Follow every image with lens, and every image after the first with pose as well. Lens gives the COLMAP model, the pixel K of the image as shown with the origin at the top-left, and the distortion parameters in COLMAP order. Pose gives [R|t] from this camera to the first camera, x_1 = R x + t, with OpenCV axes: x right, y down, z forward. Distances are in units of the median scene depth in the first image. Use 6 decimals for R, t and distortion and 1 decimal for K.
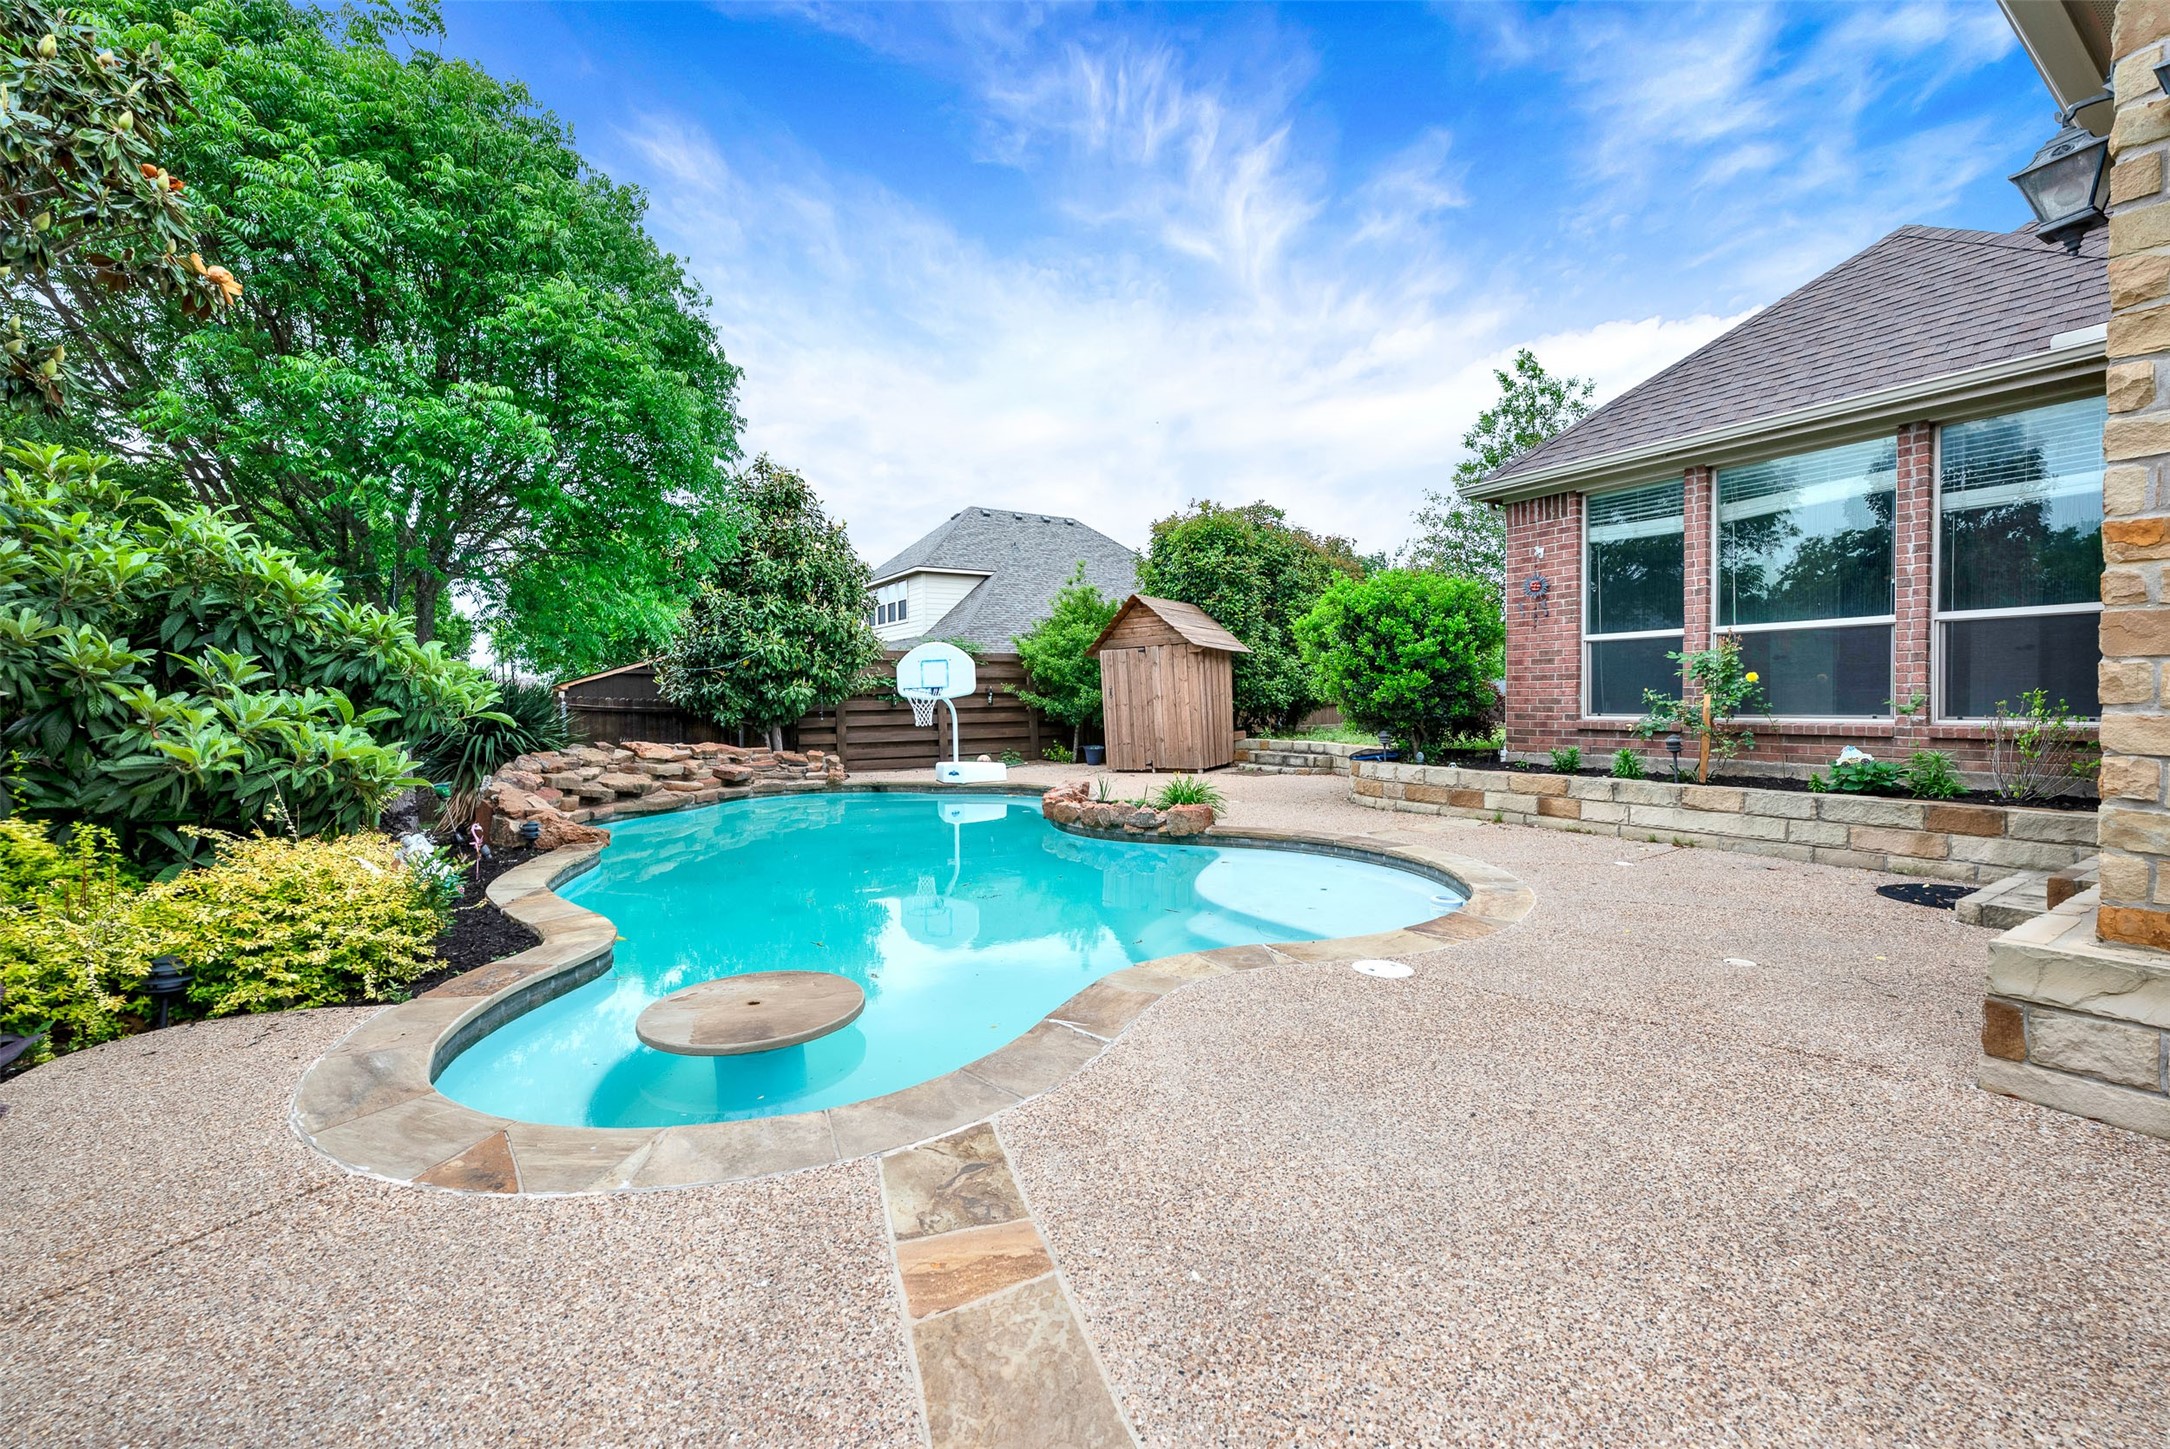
lens RADIAL K [[887.8, 0, 1082.3], [0, 887.8, 714.5], [0, 0, 1]] dist [-0.000136, 0.000096]
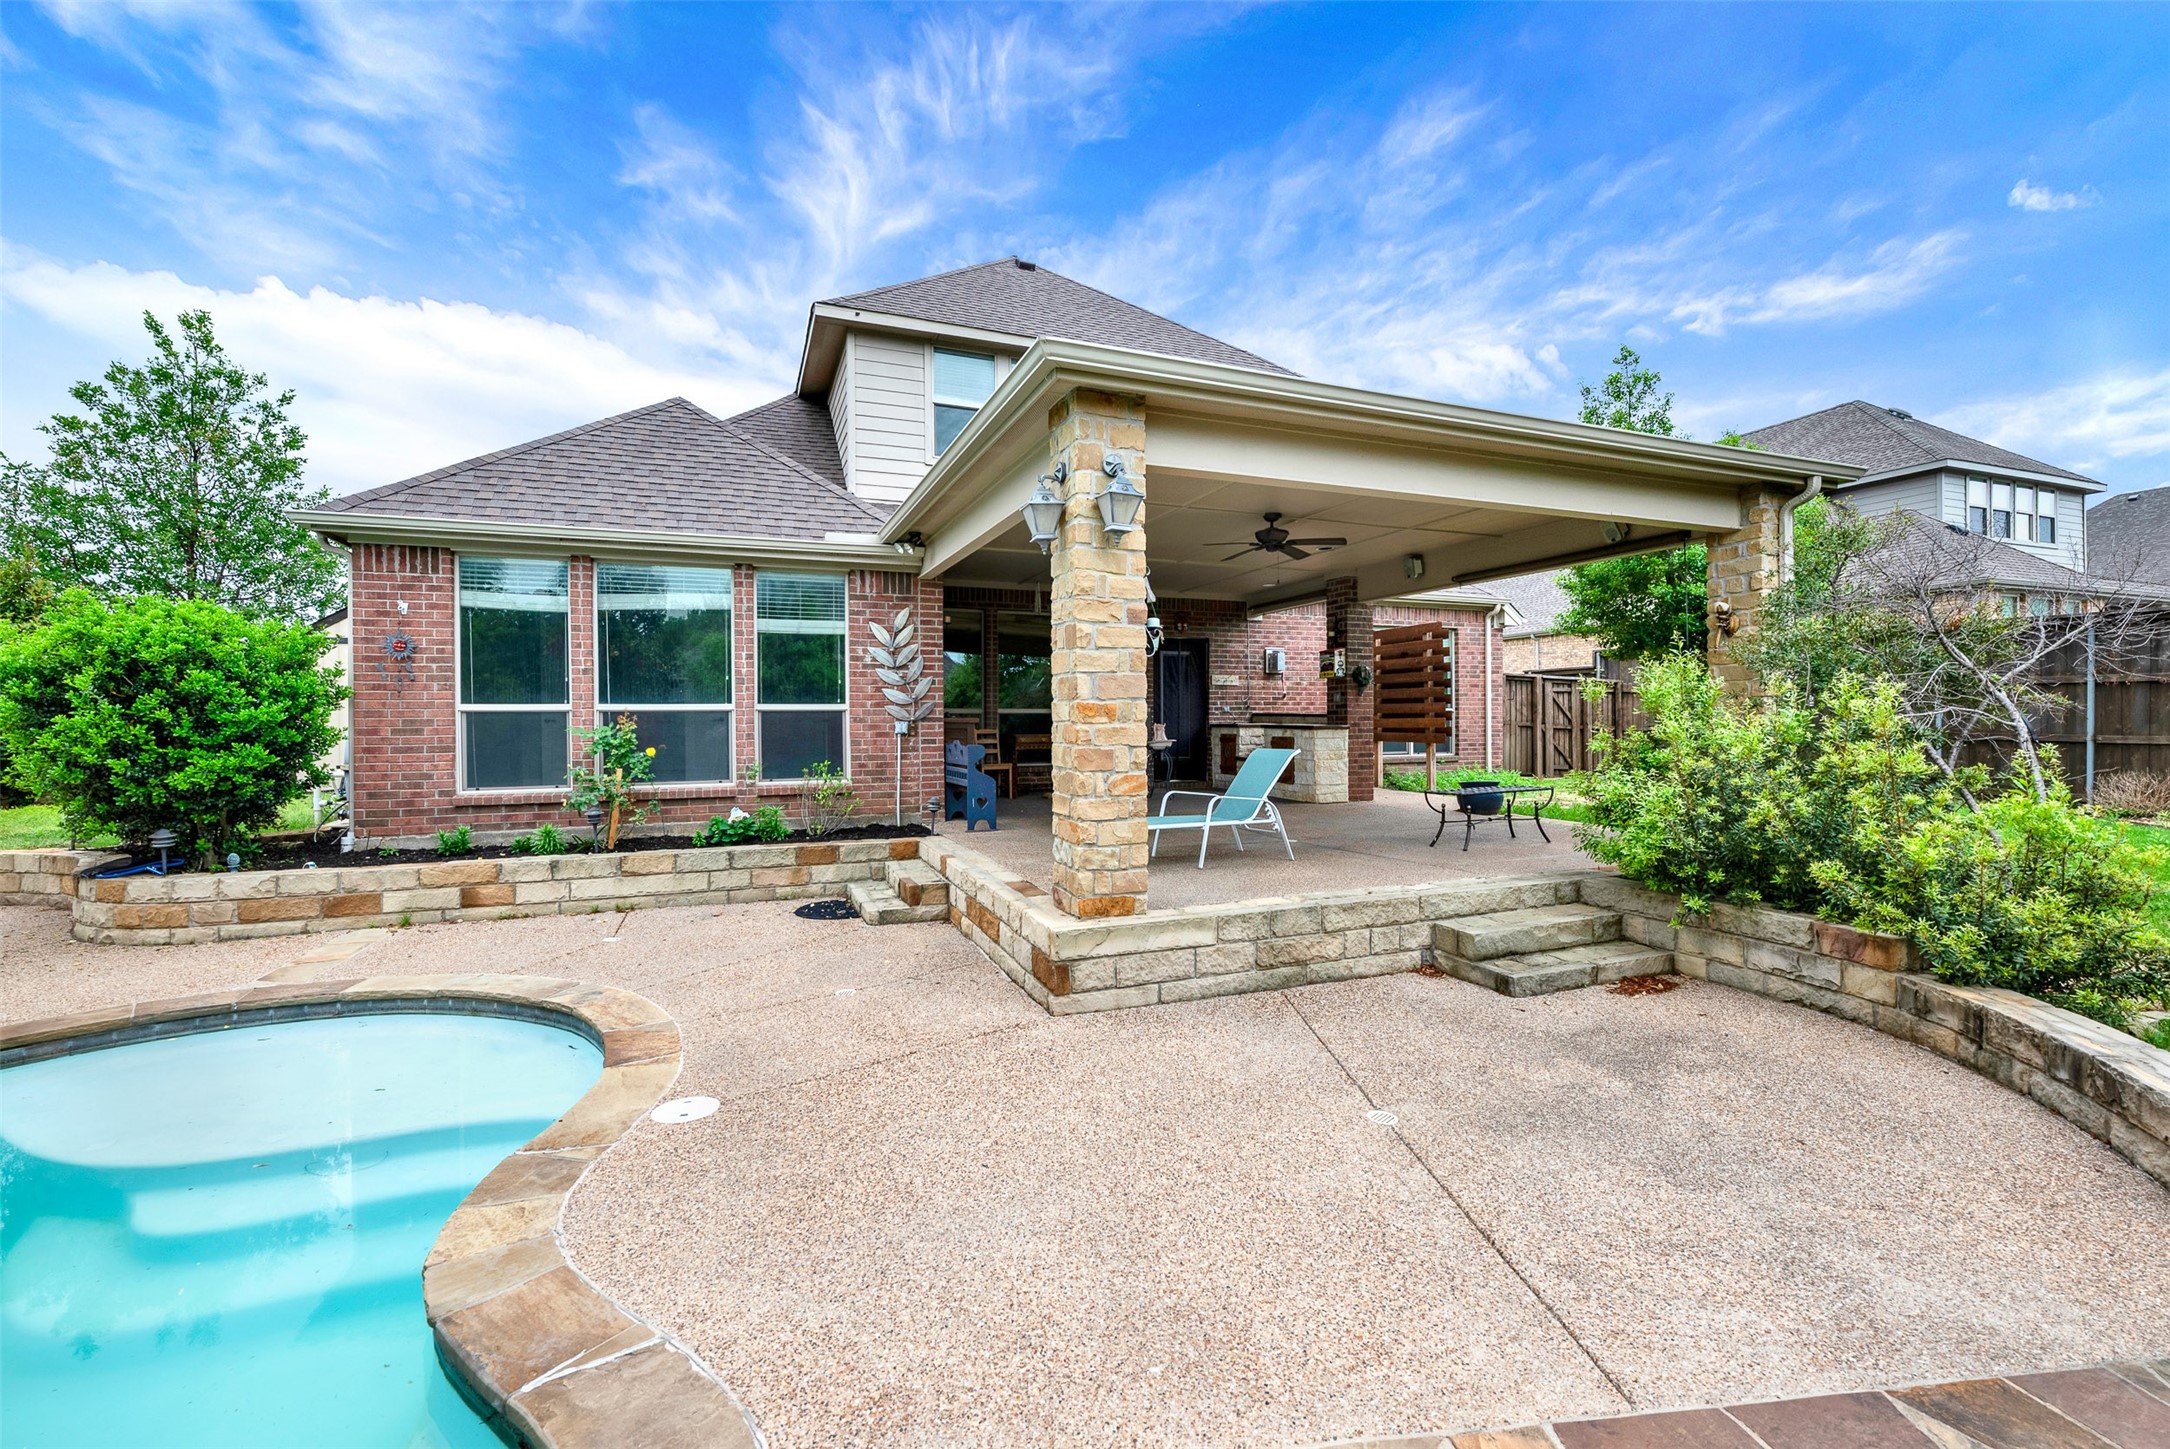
lens RADIAL K [[887.8, 0, 1082.3], [0, 887.8, 714.5], [0, 0, 1]] dist [-0.000136, 0.000096]
pose [[0.198266, 0.016767, 0.980005, -0.222727], [0.024286, 0.999463, -0.022013, -0.043244], [-0.979847, 0.028164, 0.197752, 0.178391]]
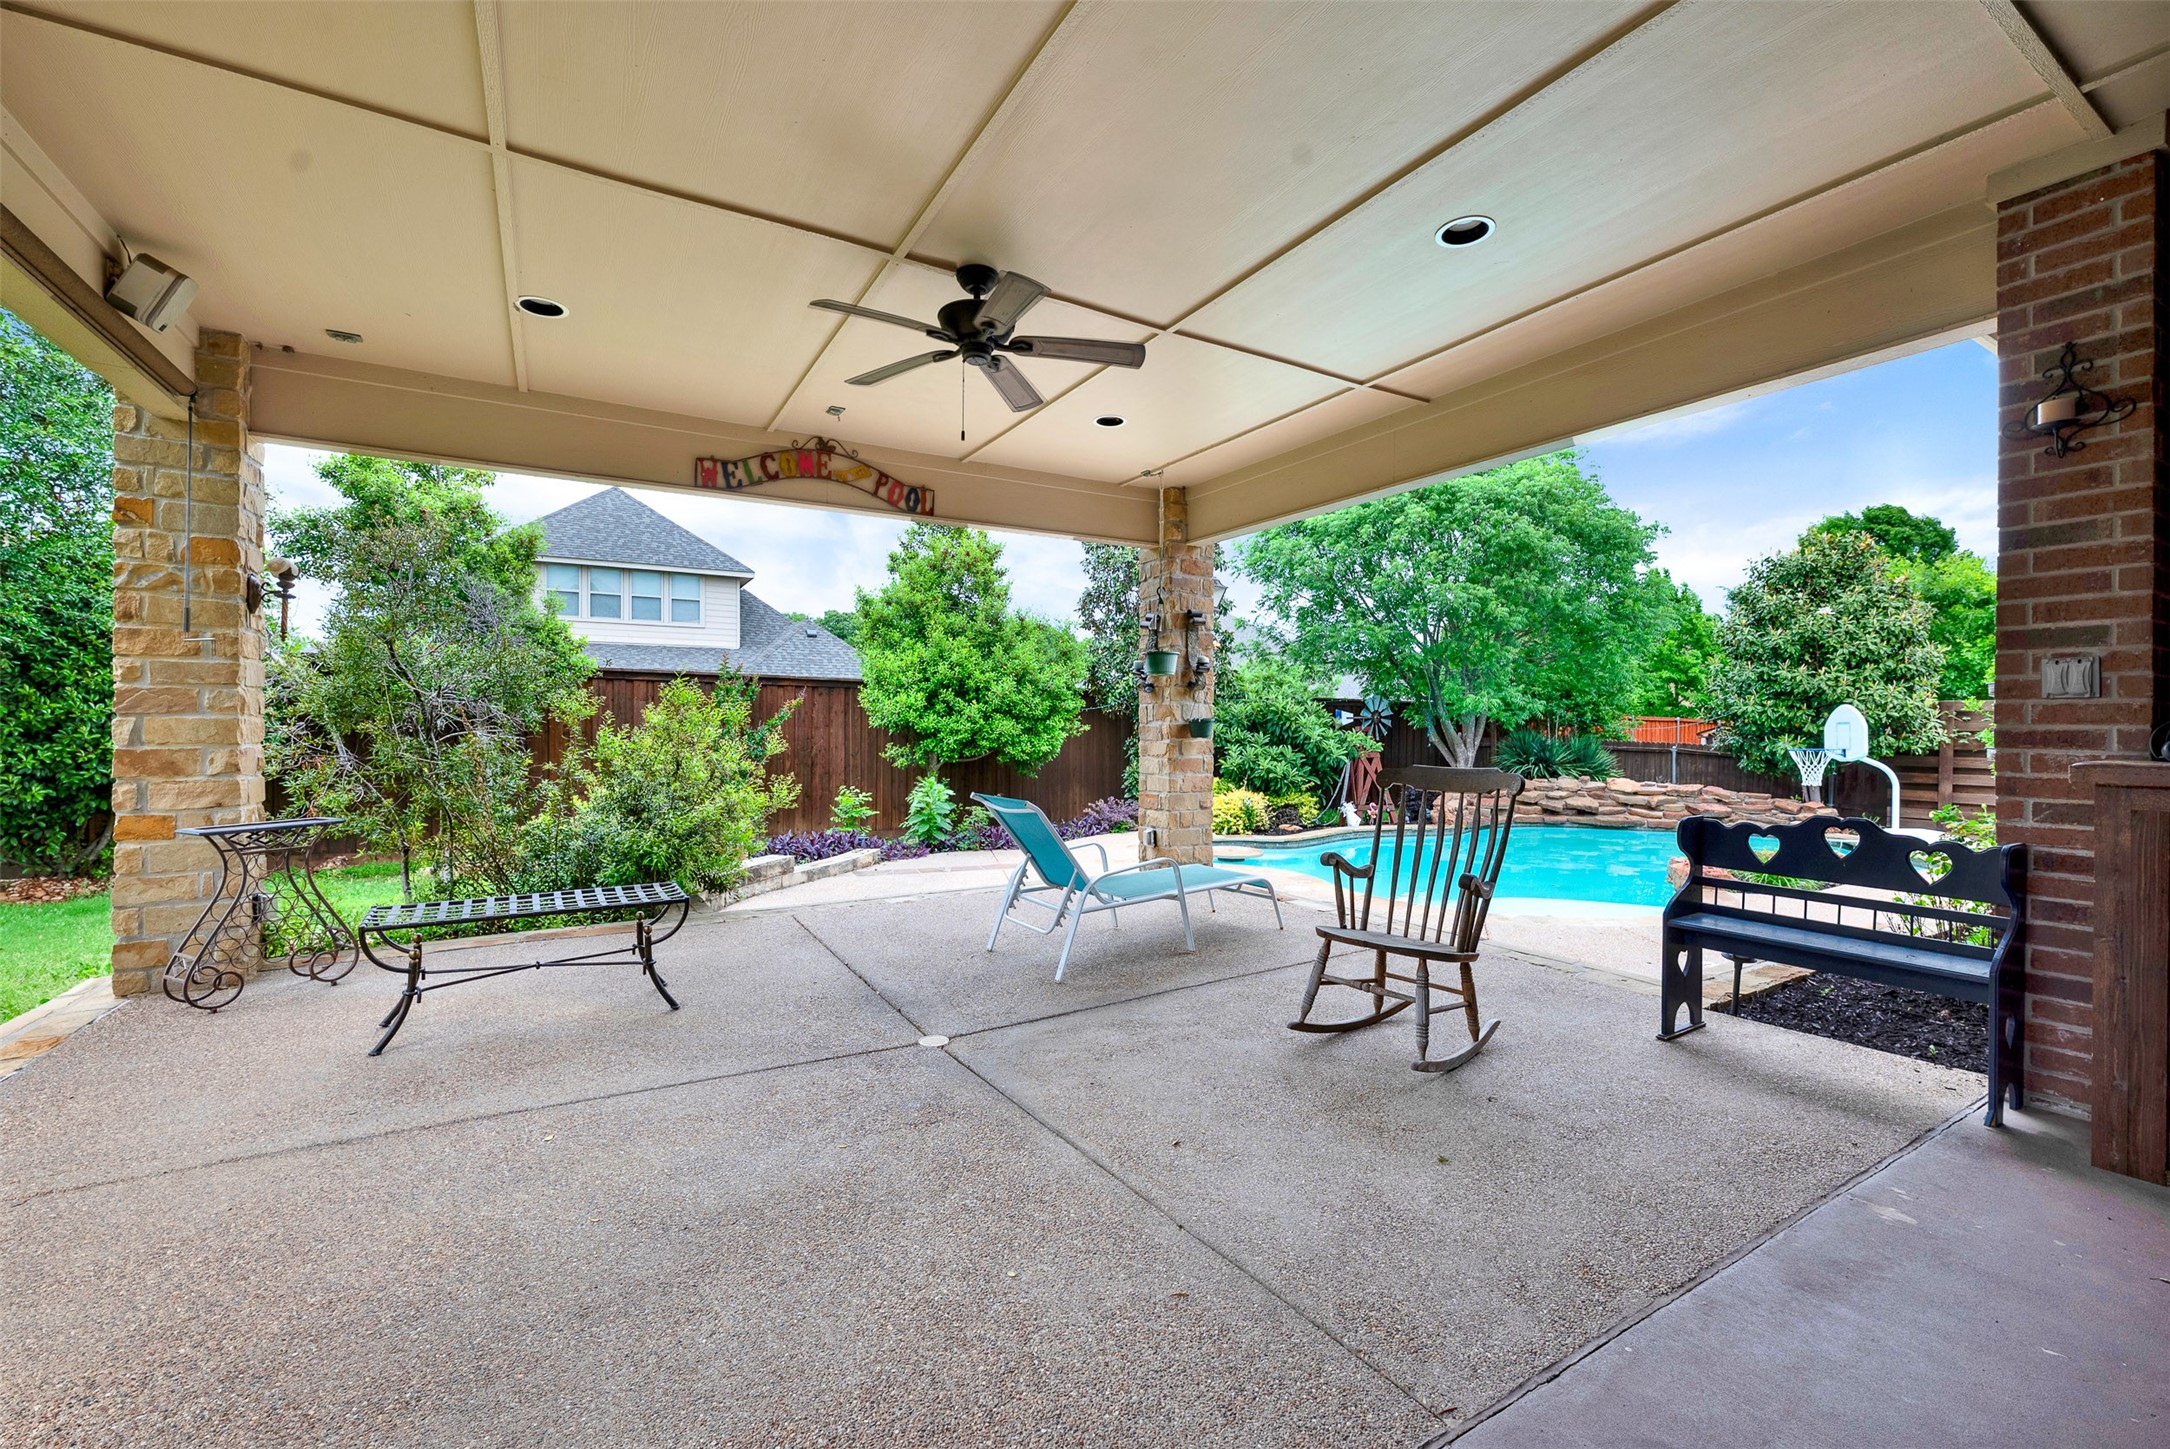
lens RADIAL K [[887.8, 0, 1082.3], [0, 887.8, 714.5], [0, 0, 1]] dist [-0.000136, 0.000096]
pose [[-0.022795, 0.007194, -0.999714, 1.180564], [-0.024481, 0.999670, 0.007752, -0.076869], [0.999440, 0.024651, -0.022611, 0.212235]]
